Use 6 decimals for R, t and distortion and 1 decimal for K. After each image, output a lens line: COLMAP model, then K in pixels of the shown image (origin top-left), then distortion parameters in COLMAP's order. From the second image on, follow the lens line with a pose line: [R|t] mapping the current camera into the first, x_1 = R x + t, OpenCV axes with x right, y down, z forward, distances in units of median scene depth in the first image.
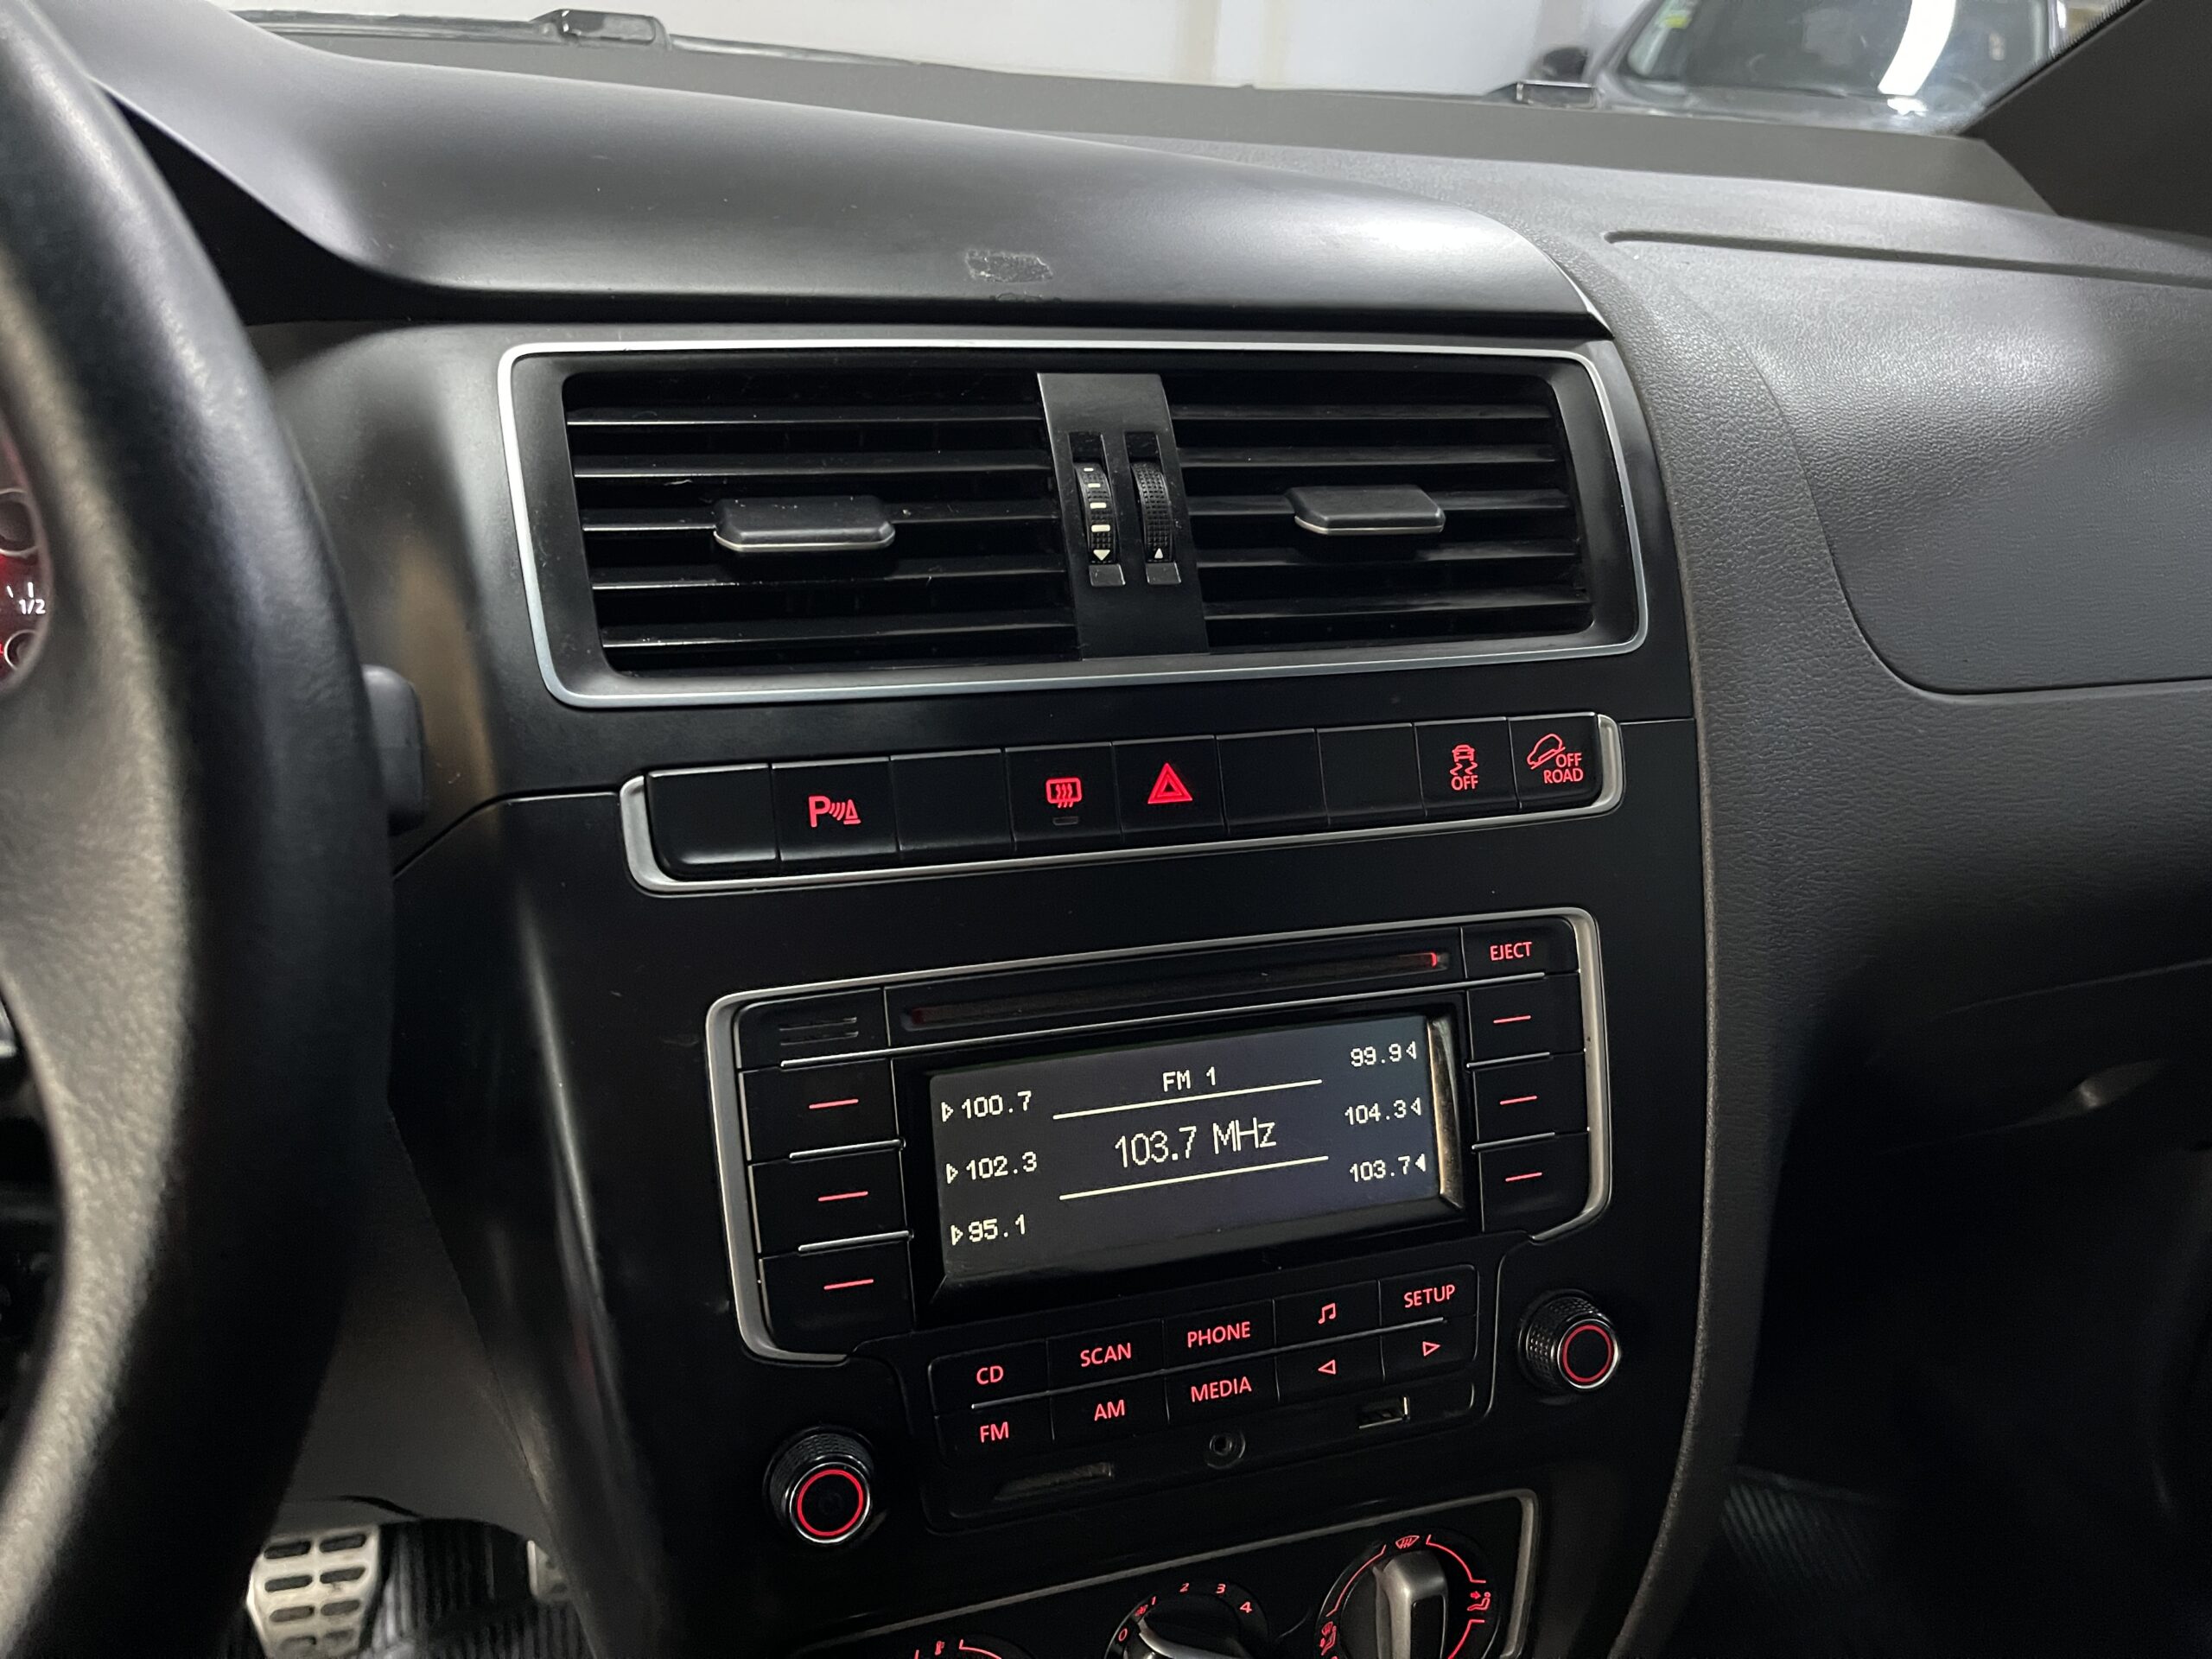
lens RADIAL K [[1683.6, 0, 1106.0], [0, 1683.6, 829.5], [0, 0, 1]] dist [0.033265, -0.000567]
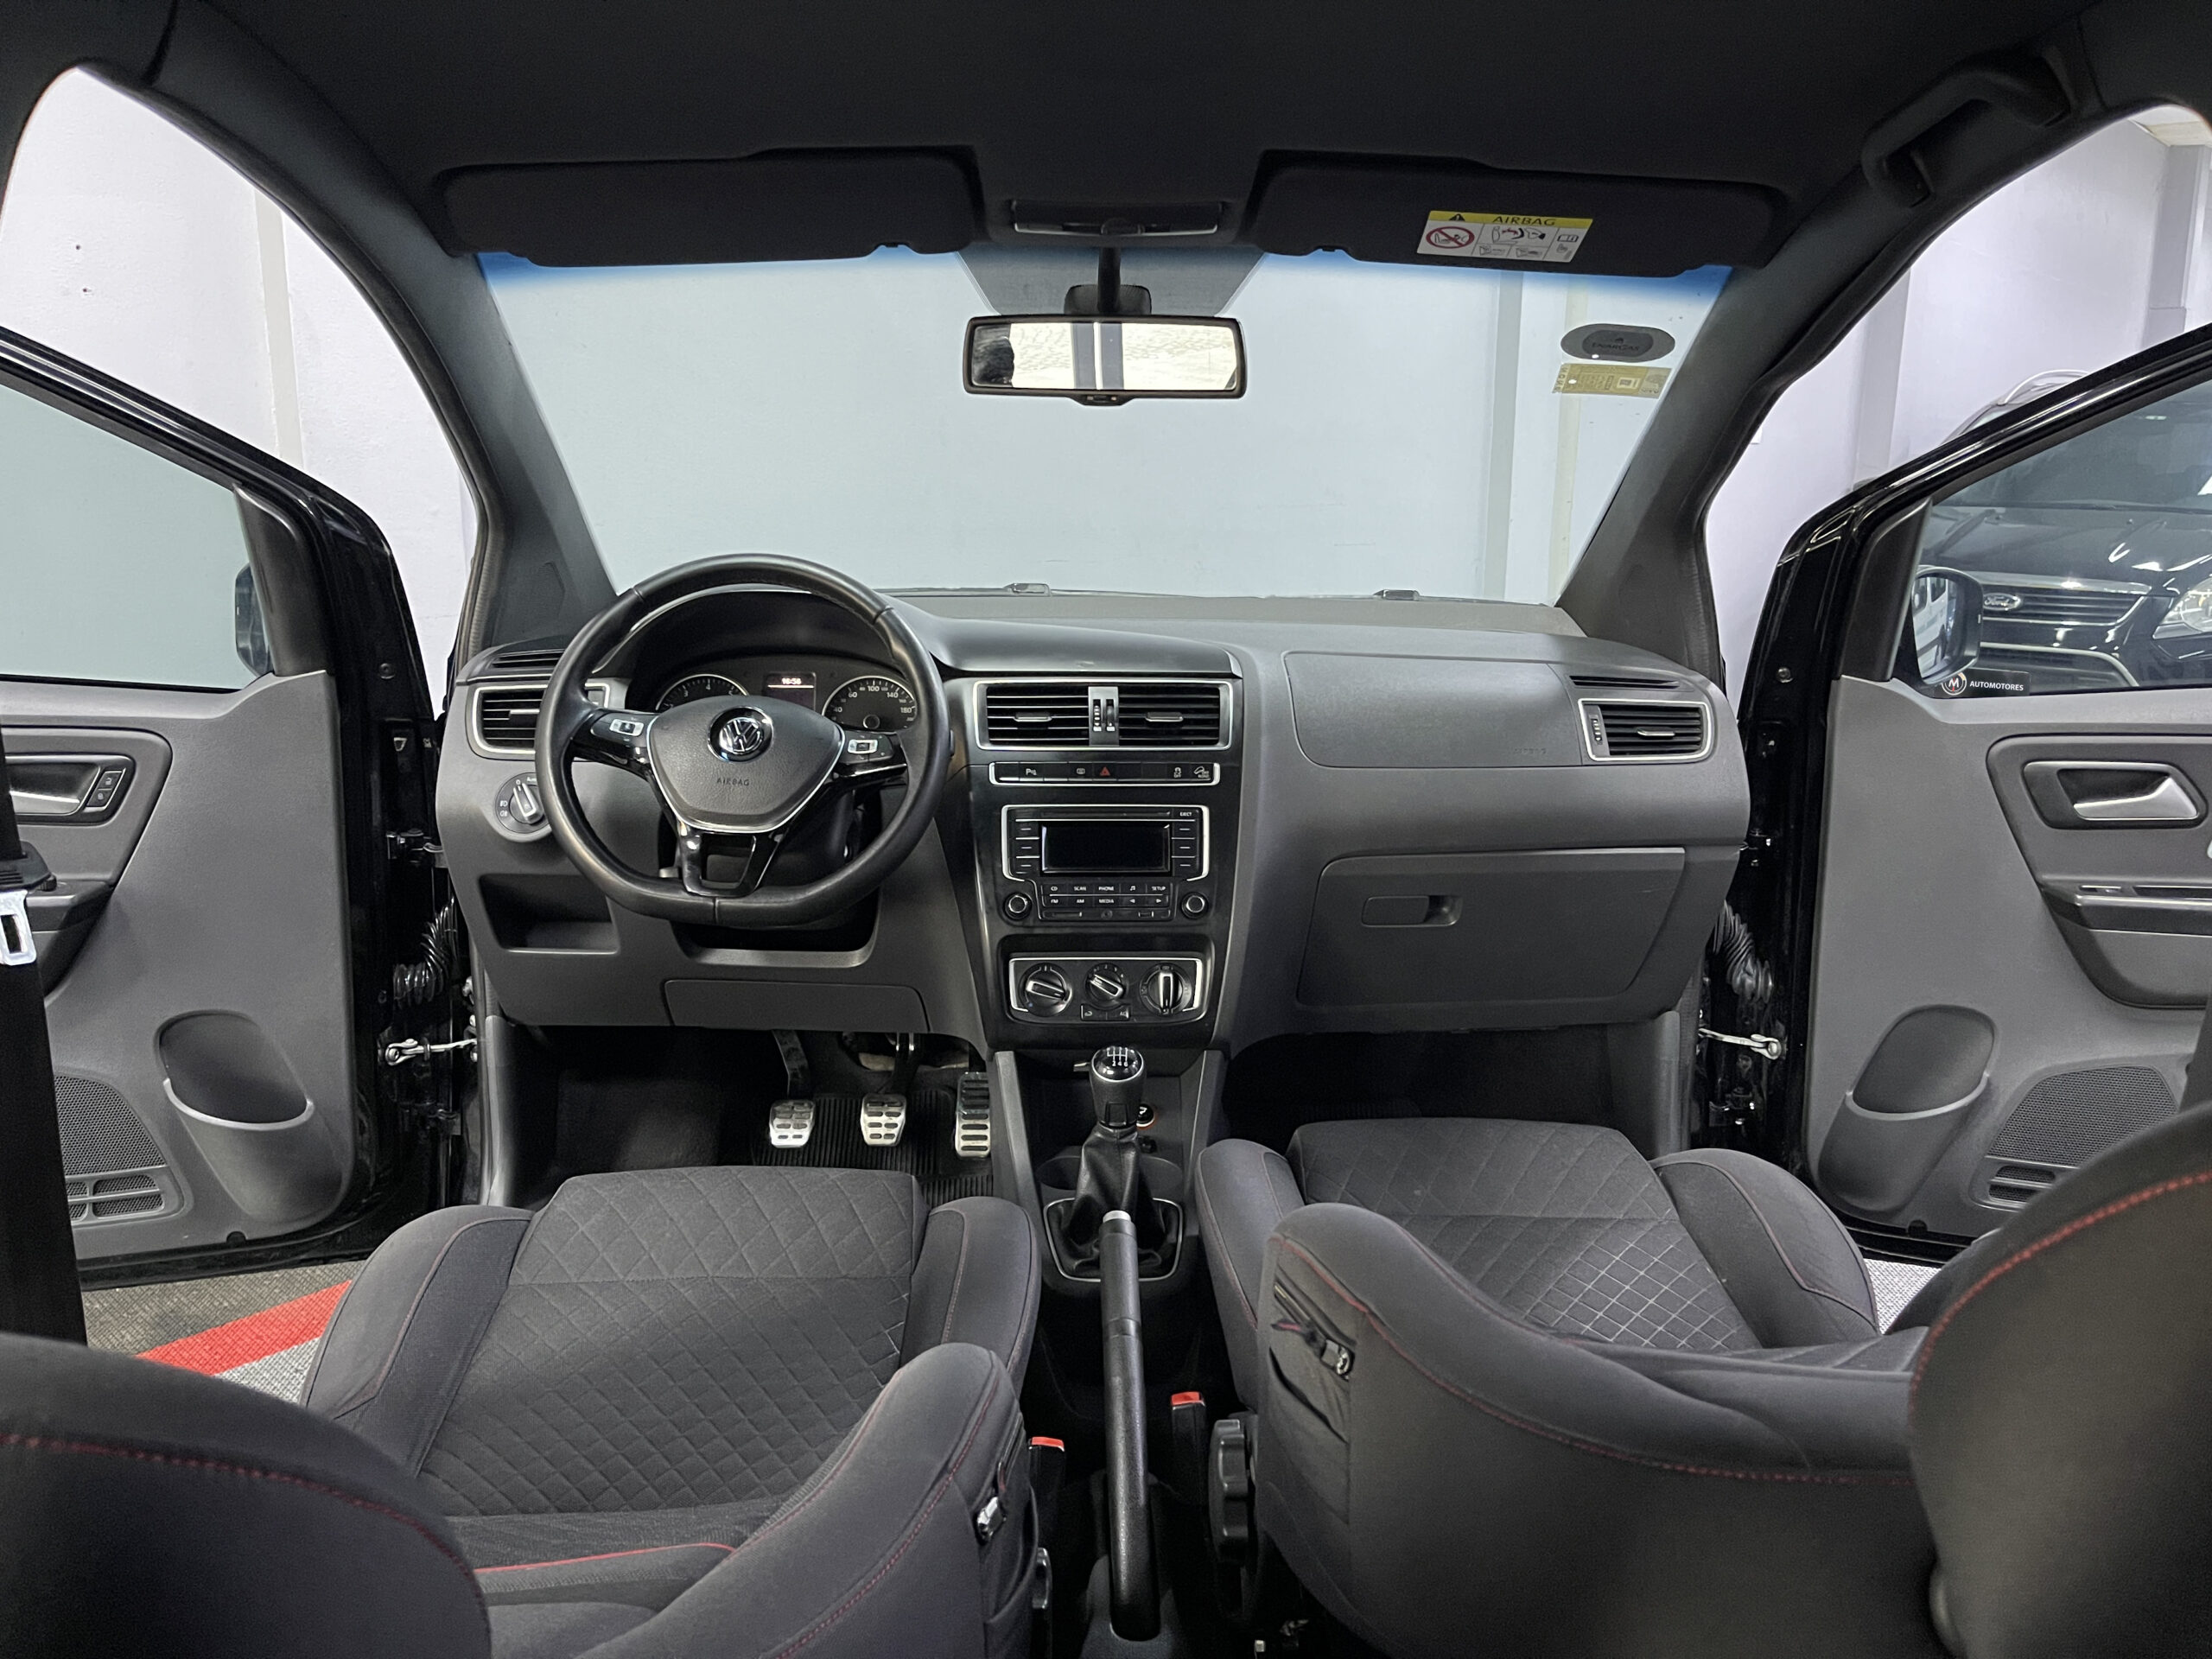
lens RADIAL K [[1683.6, 0, 1106.0], [0, 1683.6, 829.5], [0, 0, 1]] dist [0.033265, -0.000567]
pose [[0.962314, 0.006715, -0.271859, 1.282861], [-0.068461, 0.973480, -0.218290, 1.123054], [0.263183, 0.228675, 0.937253, -3.240309]]
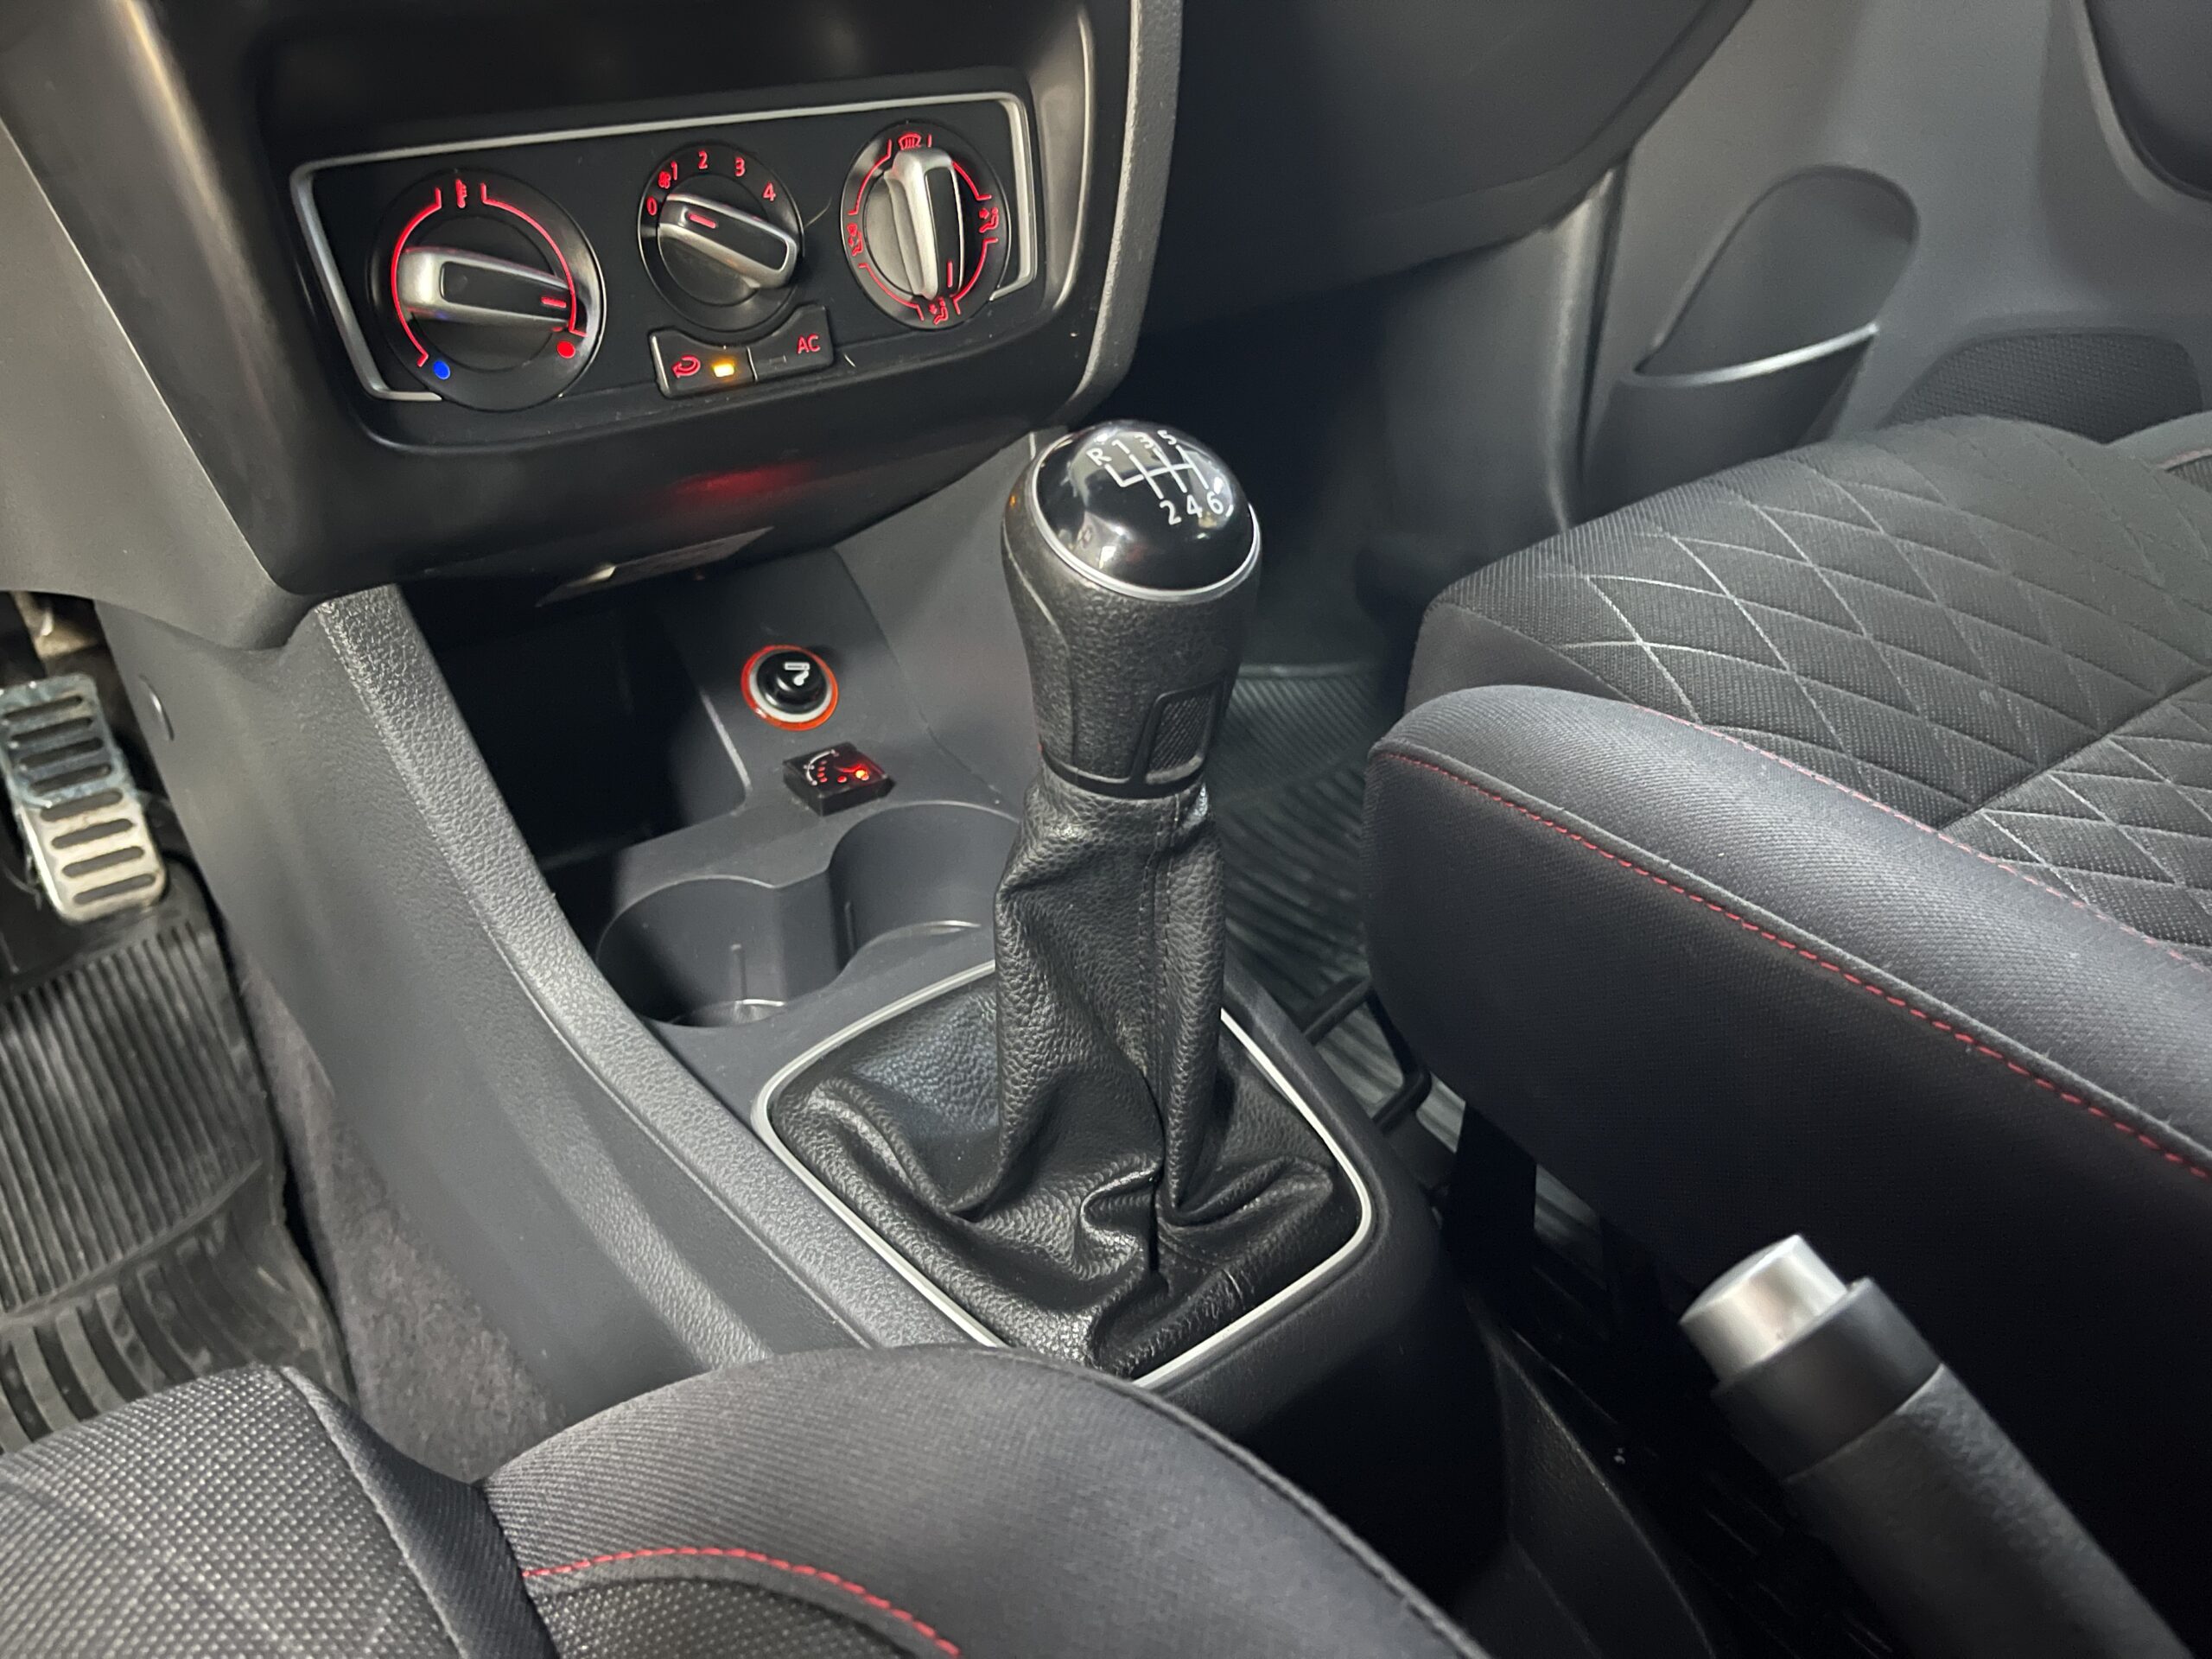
lens RADIAL K [[1656.8, 0, 1113.3], [0, 1656.8, 844.0], [0, 0, 1]] dist [0.052421, 0.000407]
pose [[0.932013, -0.228224, 0.281543, -0.114289], [0.188165, 0.968635, 0.162295, 0.805075], [-0.309752, -0.098284, 0.945724, -0.093536]]
